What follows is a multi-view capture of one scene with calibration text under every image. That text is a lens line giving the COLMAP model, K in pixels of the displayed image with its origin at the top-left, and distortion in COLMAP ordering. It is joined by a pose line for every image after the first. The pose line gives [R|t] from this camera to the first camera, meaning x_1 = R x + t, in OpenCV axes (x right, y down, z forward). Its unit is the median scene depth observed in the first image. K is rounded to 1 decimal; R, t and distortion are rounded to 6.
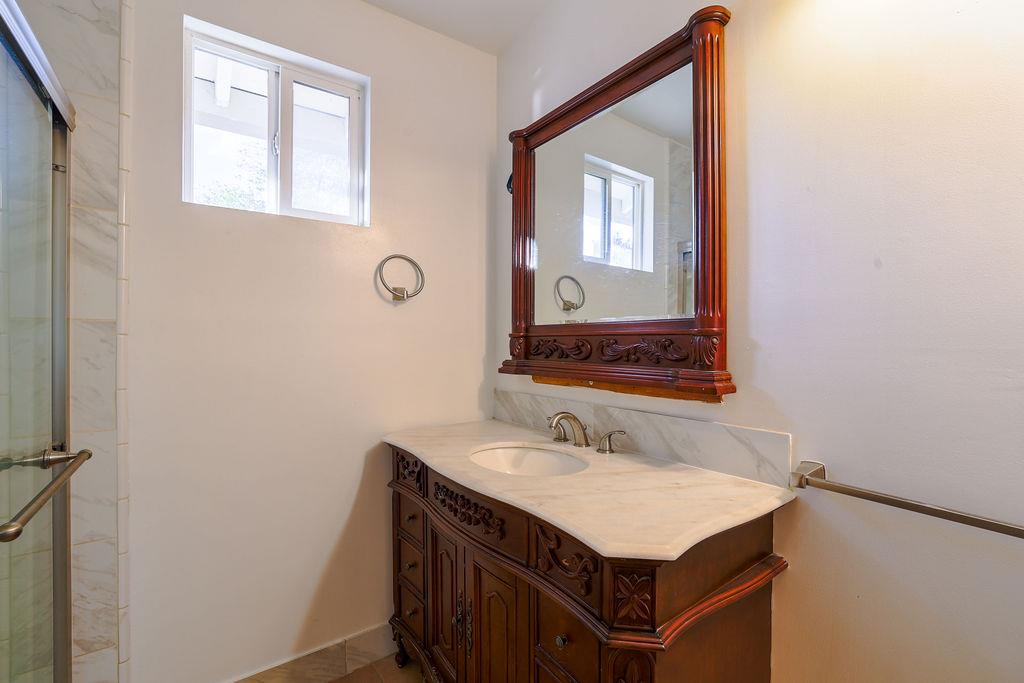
lens RADIAL K [[429.1, 0, 512.0], [0, 429.1, 341.5], [0, 0, 1]] dist [-0.000572, 0.000106]
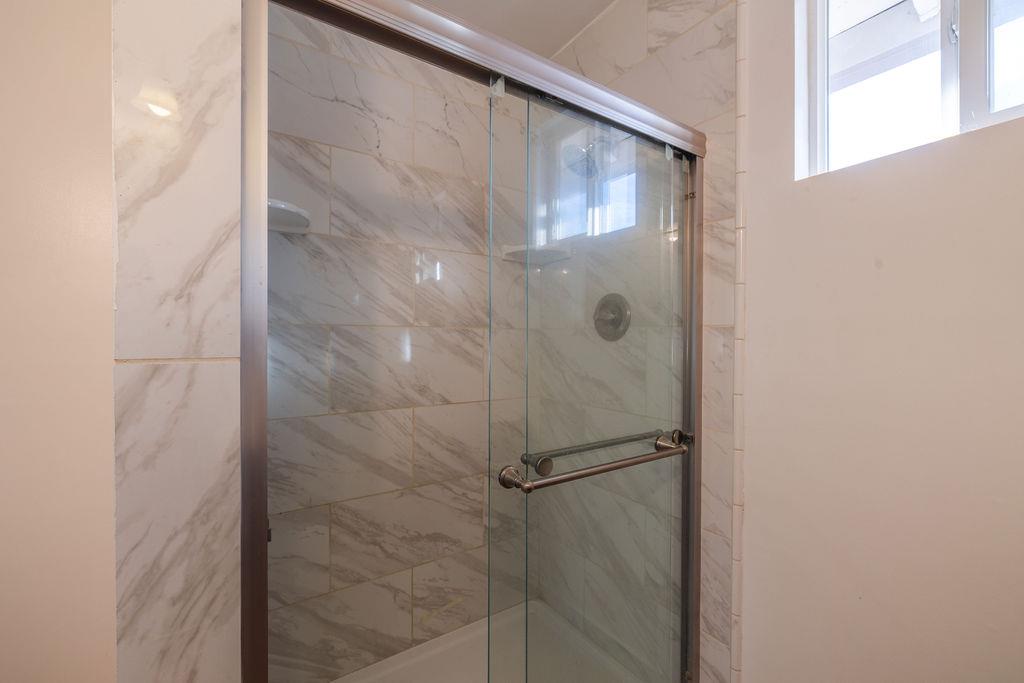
lens RADIAL K [[429.1, 0, 512.0], [0, 429.1, 341.5], [0, 0, 1]] dist [-0.000572, 0.000106]
pose [[-0.033535, 0.001592, -0.999436, 0.102377], [-0.000255, 0.999999, 0.001601, -0.012915], [0.999438, 0.000308, -0.033534, 0.515188]]
